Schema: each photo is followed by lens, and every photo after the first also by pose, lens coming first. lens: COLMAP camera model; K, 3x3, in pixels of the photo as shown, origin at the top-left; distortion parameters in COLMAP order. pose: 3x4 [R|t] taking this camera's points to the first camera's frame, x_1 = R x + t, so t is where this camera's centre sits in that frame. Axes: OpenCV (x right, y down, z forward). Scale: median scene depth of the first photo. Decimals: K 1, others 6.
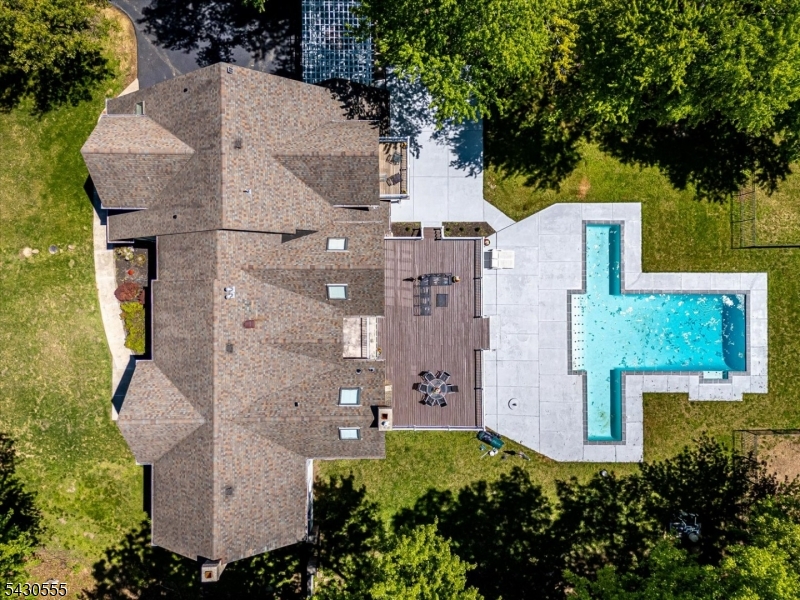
lens RADIAL K [[602.8, 0, 399.3], [0, 602.8, 302.9], [0, 0, 1]] dist [-0.014311, -0.016185]
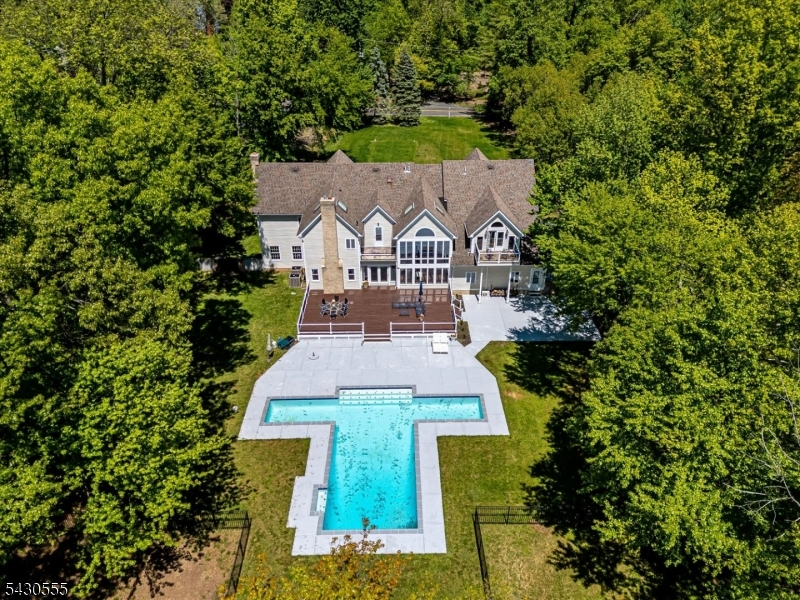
lens RADIAL K [[602.8, 0, 403.2], [0, 602.8, 299.8], [0, 0, 1]] dist [-0.014311, -0.016185]
pose [[0.018367, 0.521667, -0.852951, 1.104227], [-0.999607, -0.008472, -0.026706, 0.030489], [-0.021158, 0.853107, 0.521307, 0.313996]]
